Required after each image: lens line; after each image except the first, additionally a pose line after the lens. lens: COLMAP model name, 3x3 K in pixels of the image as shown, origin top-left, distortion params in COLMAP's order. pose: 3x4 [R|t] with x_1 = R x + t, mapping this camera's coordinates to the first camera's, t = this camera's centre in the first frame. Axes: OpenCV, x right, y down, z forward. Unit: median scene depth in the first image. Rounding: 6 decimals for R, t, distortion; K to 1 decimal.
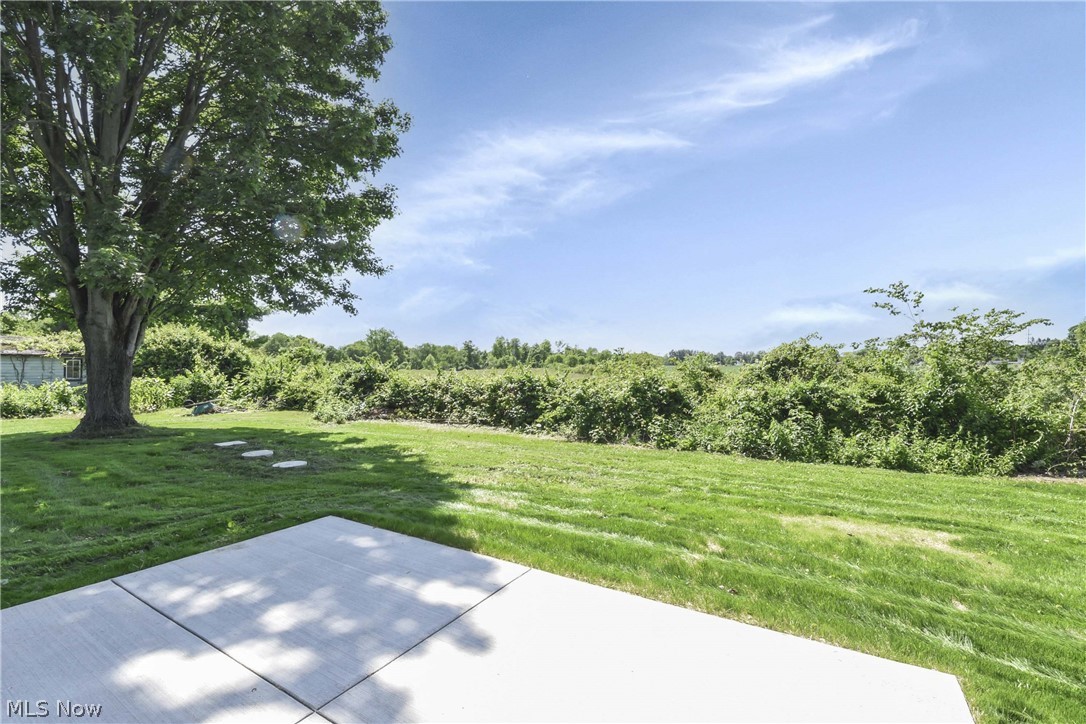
lens RADIAL K [[488.6, 0, 558.6], [0, 488.6, 356.9], [0, 0, 1]] dist [-0.010503, -0.005805]
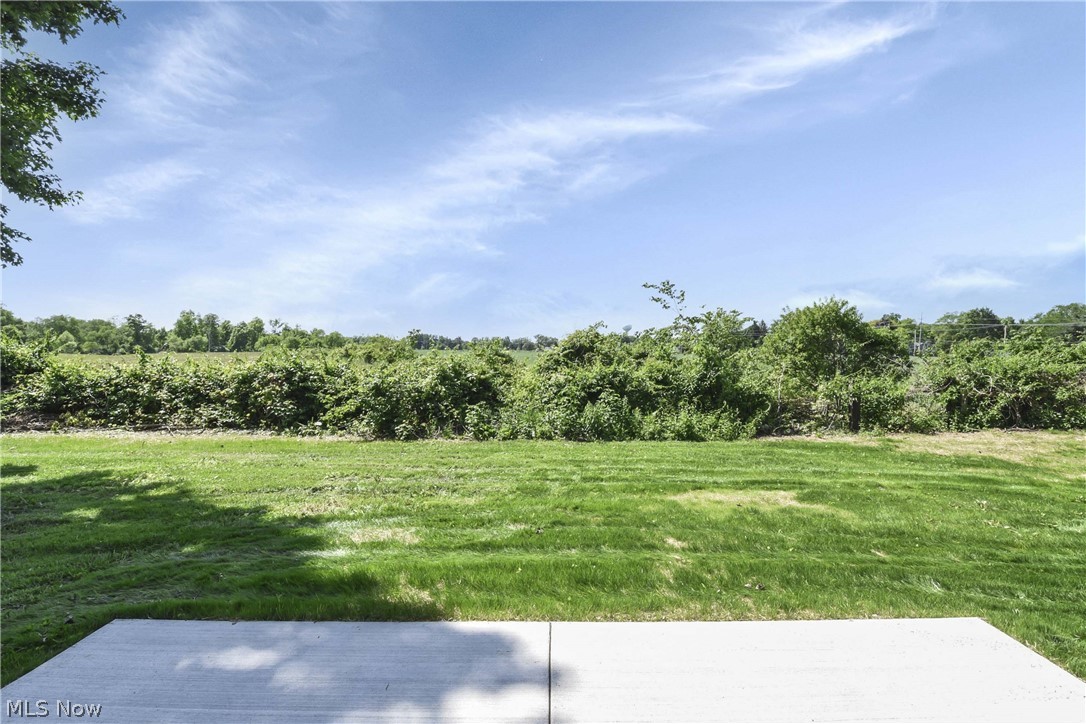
lens RADIAL K [[488.6, 0, 549.5], [0, 488.6, 353.5], [0, 0, 1]] dist [-0.010503, -0.005805]
pose [[0.844239, 0.003220, 0.535958, -0.176125], [-0.016920, 0.999644, 0.020647, 0.001469], [-0.535700, -0.026500, 0.843992, 0.145006]]
